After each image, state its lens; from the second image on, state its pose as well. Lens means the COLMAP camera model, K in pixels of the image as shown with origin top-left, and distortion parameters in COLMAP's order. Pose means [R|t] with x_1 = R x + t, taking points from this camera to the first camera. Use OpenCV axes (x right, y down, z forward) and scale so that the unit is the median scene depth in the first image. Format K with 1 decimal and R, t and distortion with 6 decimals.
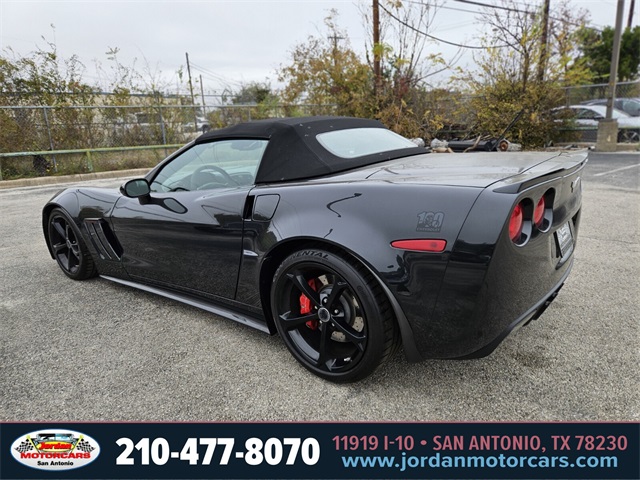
lens RADIAL K [[492.9, 0, 318.2], [0, 492.9, 236.3], [0, 0, 1]] dist [0.010585, -0.005761]
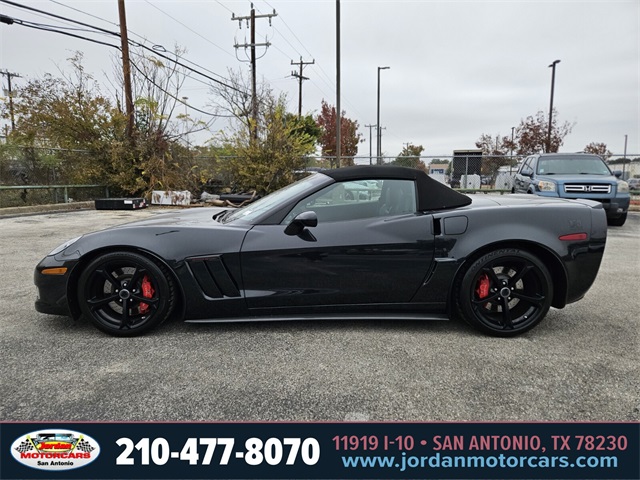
lens RADIAL K [[492.9, 0, 323.7], [0, 492.9, 240.6], [0, 0, 1]] dist [0.010585, -0.005761]
pose [[0.715740, -0.031452, 0.697658, -0.323319], [0.108811, 0.991808, -0.066918, 0.009063], [-0.689838, 0.123808, 0.713299, 0.061313]]
